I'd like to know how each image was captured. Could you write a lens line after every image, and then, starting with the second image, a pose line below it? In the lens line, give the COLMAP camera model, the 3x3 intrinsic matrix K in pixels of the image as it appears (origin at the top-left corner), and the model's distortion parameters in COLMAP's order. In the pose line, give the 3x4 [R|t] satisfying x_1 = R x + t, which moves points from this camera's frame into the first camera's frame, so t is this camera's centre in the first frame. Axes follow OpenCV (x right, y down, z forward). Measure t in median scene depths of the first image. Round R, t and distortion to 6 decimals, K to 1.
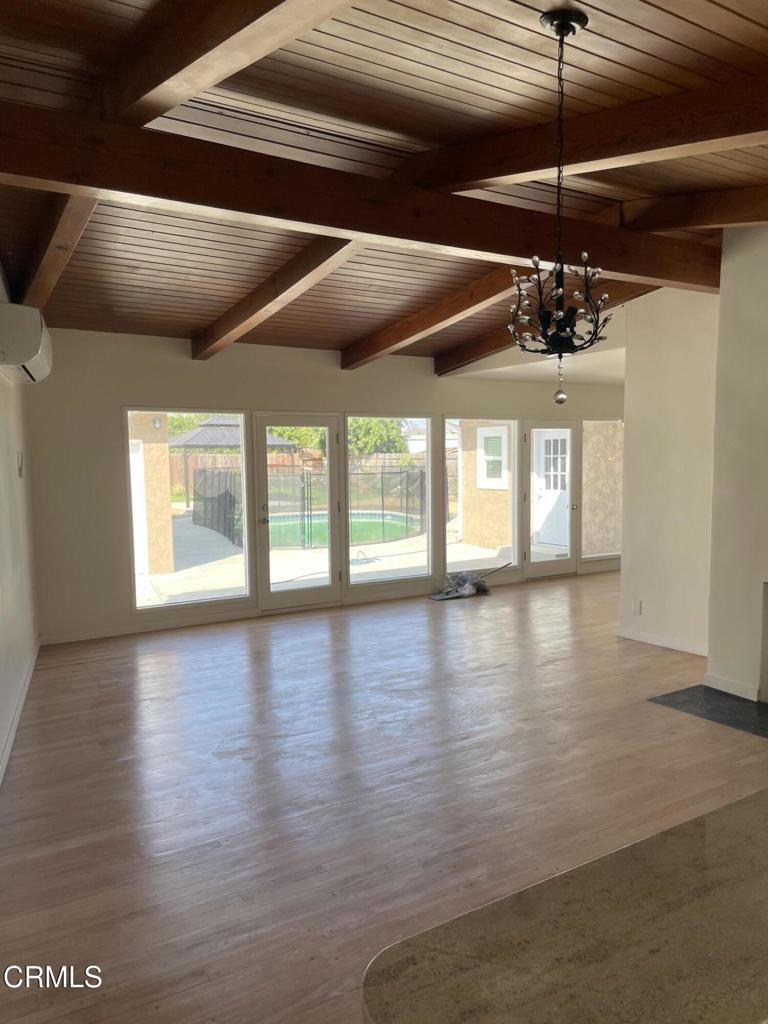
lens RADIAL K [[770.9, 0, 393.1], [0, 770.9, 507.7], [0, 0, 1]] dist [0.035377, -0.083210]
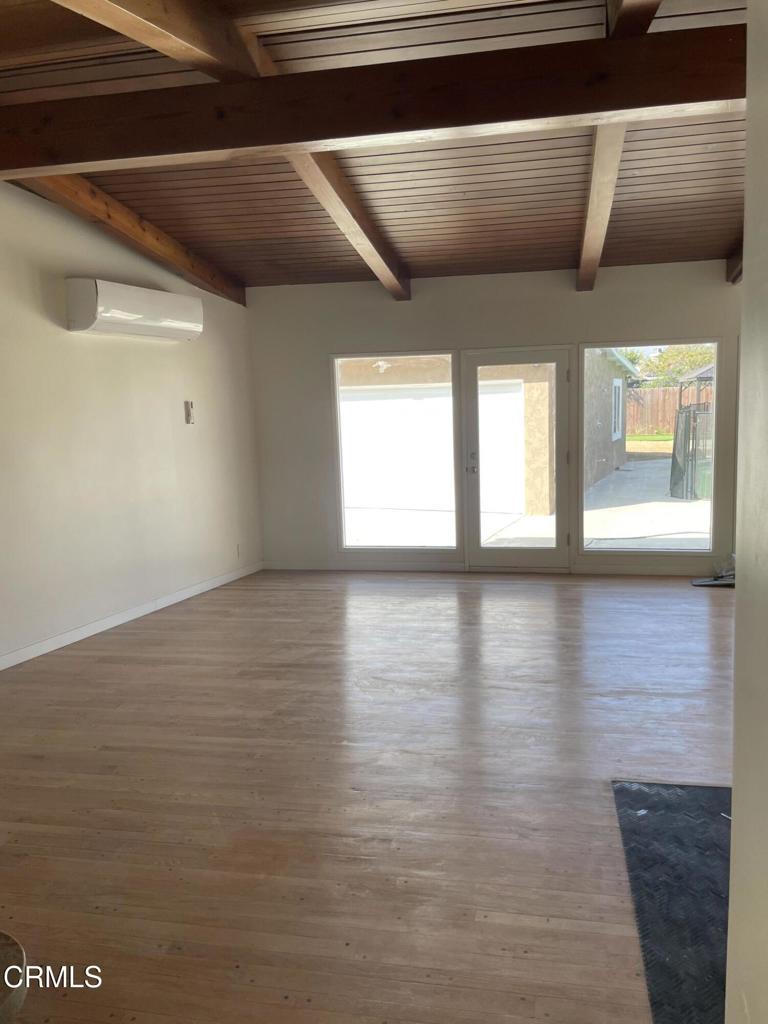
lens RADIAL K [[770.9, 0, 386.5], [0, 770.9, 508.3], [0, 0, 1]] dist [0.035377, -0.083210]
pose [[0.721834, 0.087011, -0.686575, 0.389394], [-0.027233, 0.994868, 0.097450, -0.024507], [0.691530, -0.051646, 0.720499, 0.260114]]
